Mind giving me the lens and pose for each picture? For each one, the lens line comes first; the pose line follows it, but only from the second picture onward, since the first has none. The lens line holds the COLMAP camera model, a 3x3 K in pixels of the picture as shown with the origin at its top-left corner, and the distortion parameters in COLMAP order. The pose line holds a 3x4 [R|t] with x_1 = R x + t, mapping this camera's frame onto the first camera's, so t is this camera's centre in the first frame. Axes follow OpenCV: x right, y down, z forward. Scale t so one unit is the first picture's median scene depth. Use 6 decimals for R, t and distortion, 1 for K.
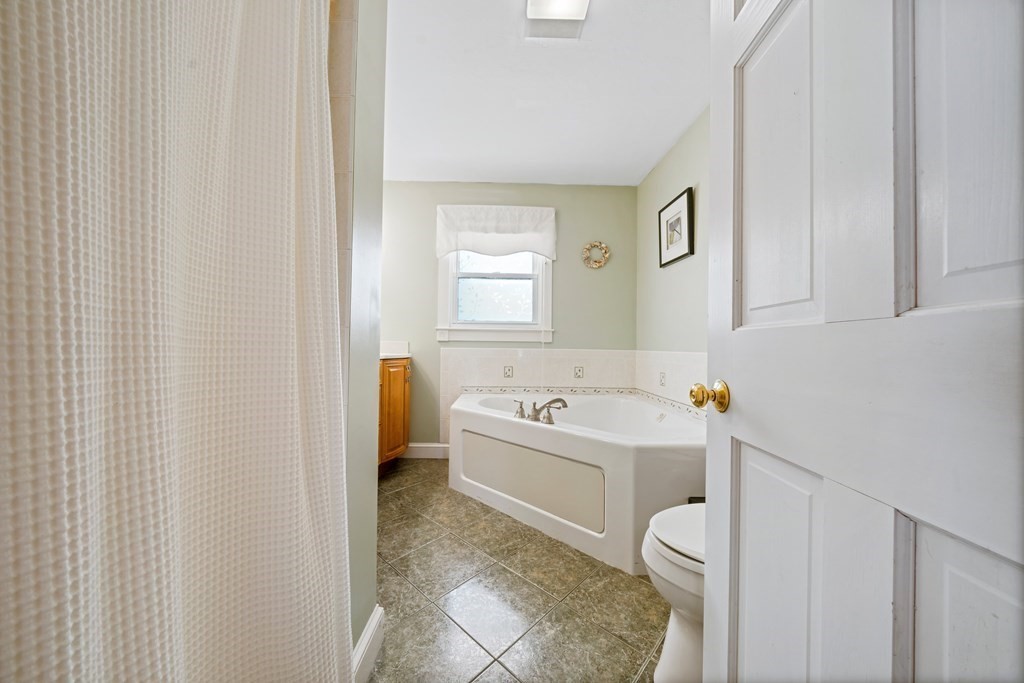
lens RADIAL K [[352.2, 0, 508.9], [0, 352.2, 347.3], [0, 0, 1]] dist [-0.005871, 0.000079]
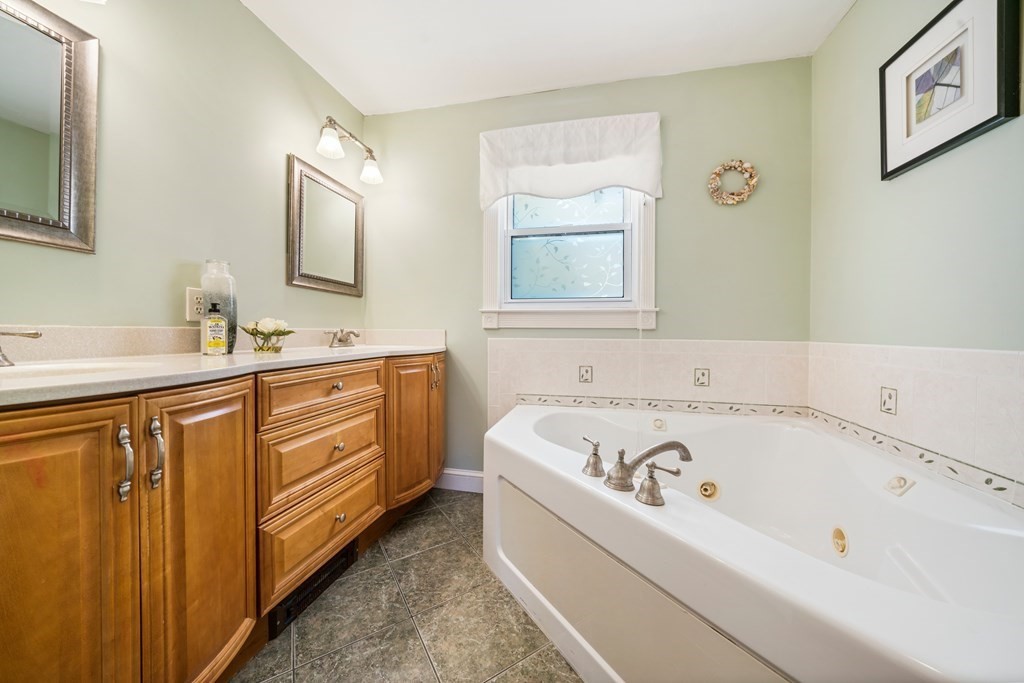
lens RADIAL K [[352.2, 0, 519.2], [0, 352.2, 334.1], [0, 0, 1]] dist [-0.005871, 0.000079]
pose [[0.971176, -0.003733, -0.238334, 0.036391], [0.004389, 0.999988, 0.002221, -0.007490], [0.238322, -0.003203, 0.971181, 0.339902]]
